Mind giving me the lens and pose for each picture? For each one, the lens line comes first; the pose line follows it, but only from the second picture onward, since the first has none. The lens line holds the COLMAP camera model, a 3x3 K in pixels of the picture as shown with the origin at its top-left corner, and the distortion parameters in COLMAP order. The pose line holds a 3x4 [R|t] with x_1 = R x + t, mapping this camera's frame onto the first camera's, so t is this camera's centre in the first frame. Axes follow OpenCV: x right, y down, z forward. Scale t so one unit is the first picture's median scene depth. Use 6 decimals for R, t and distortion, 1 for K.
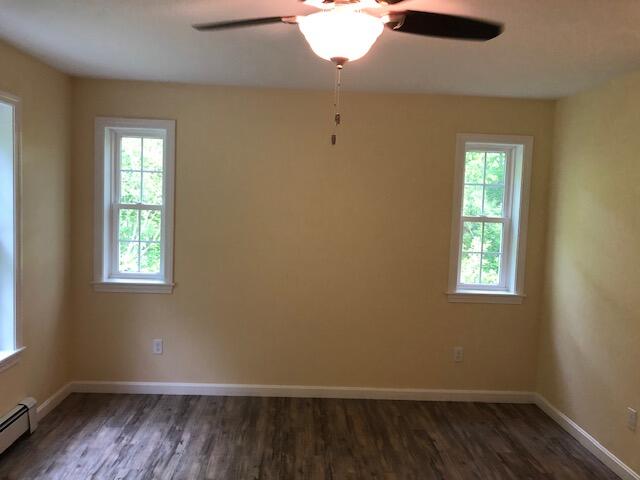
lens RADIAL K [[518.6, 0, 321.5], [0, 518.6, 242.2], [0, 0, 1]] dist [0.043507, -0.037268]
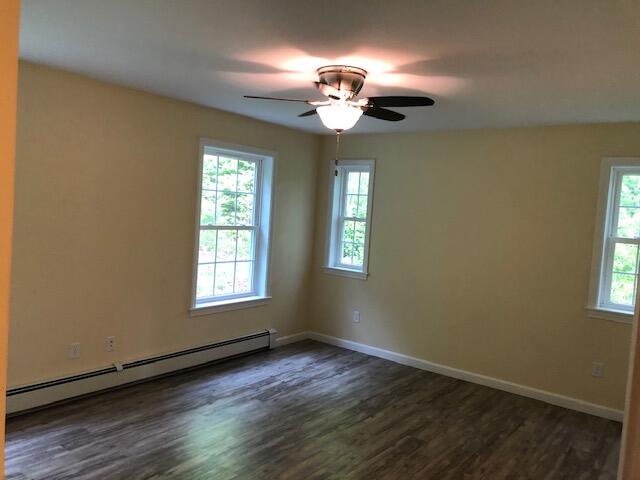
lens RADIAL K [[518.6, 0, 317.3], [0, 518.6, 238.1], [0, 0, 1]] dist [0.043507, -0.037268]
pose [[0.770202, 0.049995, -0.635837, 0.522089], [-0.090542, 0.995397, -0.031409, 0.042081], [0.631340, 0.081762, 0.771184, -0.189631]]
